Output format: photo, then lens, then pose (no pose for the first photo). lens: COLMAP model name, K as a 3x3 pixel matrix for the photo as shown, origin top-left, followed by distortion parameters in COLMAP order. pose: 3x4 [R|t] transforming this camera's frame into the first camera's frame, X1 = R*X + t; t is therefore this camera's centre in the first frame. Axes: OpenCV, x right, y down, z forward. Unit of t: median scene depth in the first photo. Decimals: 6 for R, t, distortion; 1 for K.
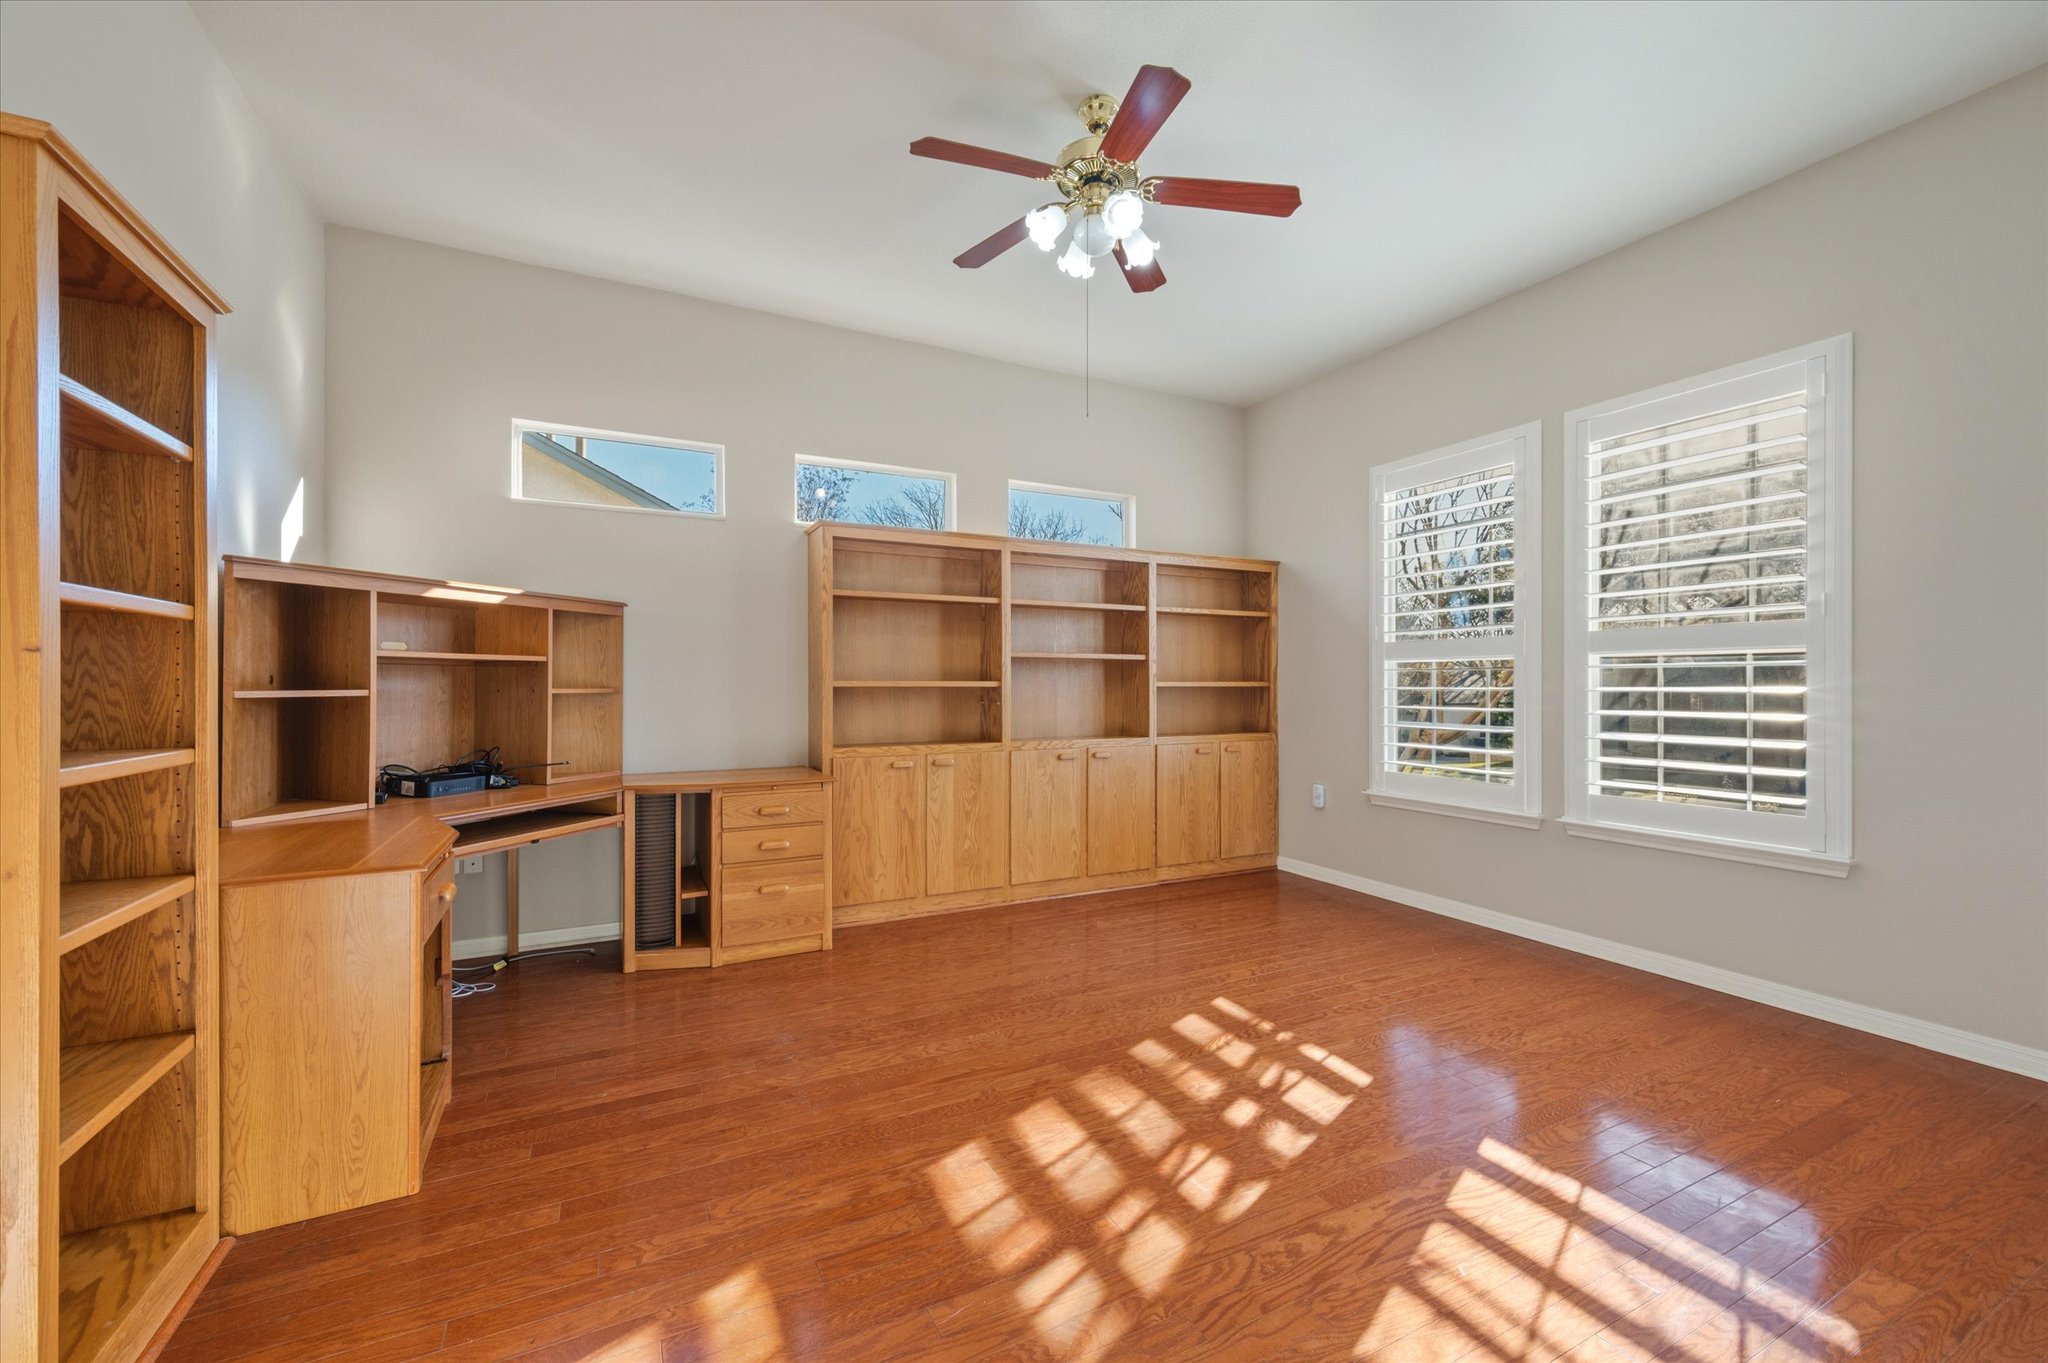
lens RADIAL K [[832.4, 0, 1019.7], [0, 832.4, 681.3], [0, 0, 1]] dist [0.024294, 0.000043]
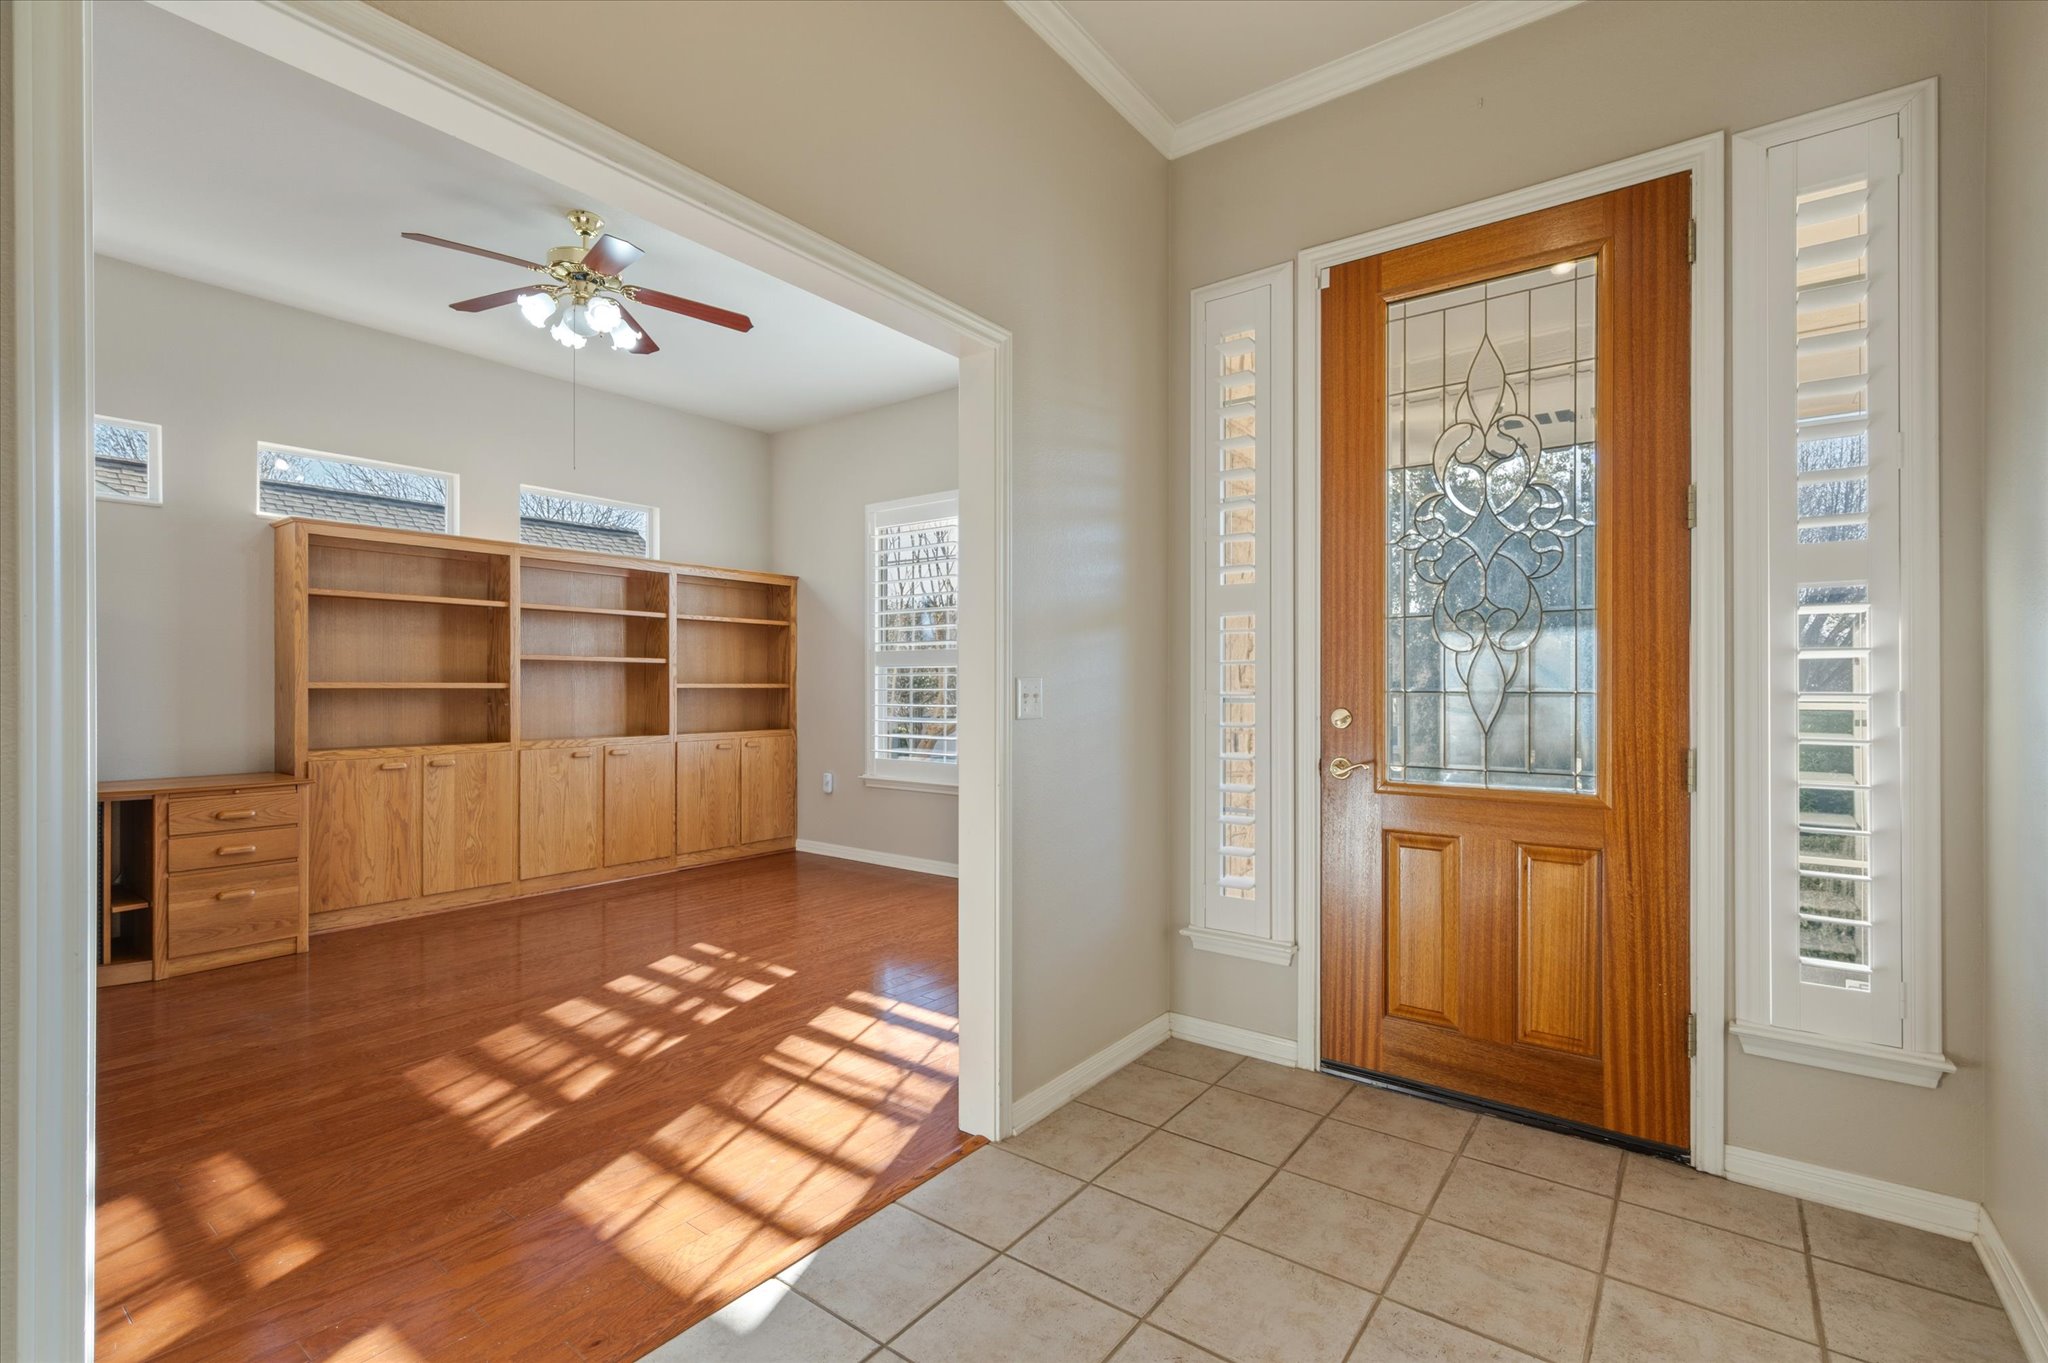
lens RADIAL K [[923.6, 0, 1033.3], [0, 923.6, 685.2], [0, 0, 1]] dist [-0.002315, 0.001232]
pose [[0.895765, 0.001920, 0.444524, 0.049272], [-0.003444, 0.999991, 0.002621, -0.002435], [-0.444514, -0.003878, 0.895763, -0.302974]]
